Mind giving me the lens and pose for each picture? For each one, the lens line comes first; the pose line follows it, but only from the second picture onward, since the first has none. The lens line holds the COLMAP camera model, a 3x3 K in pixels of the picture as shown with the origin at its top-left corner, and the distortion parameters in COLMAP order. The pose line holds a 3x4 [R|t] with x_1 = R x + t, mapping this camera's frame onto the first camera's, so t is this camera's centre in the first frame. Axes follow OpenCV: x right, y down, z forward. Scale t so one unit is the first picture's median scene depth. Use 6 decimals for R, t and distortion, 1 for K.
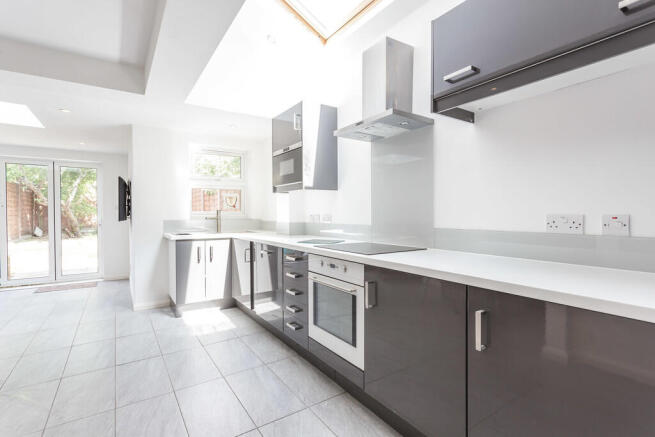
lens RADIAL K [[324.0, 0, 327.5], [0, 324.0, 218.5], [0, 0, 1]] dist [-0.002227, -0.000256]
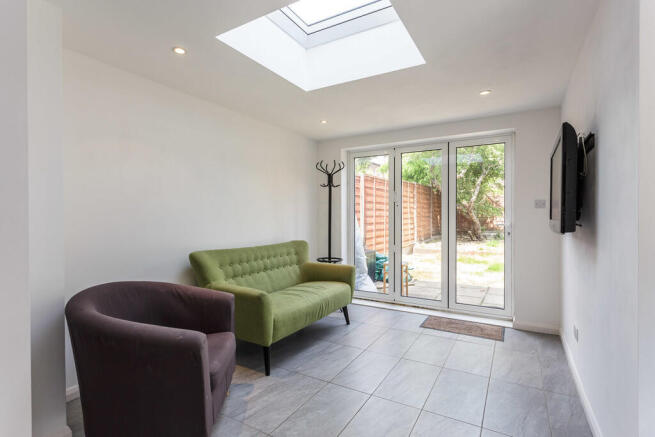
lens RADIAL K [[318.4, 0, 327.5], [0, 318.4, 218.5], [0, 0, 1]] dist [0.000416, 0.000095]
pose [[0.446419, 0.009506, -0.894773, -0.178649], [-0.014186, 0.999893, 0.003545, -0.002577], [0.894711, 0.011110, 0.446507, 0.238185]]
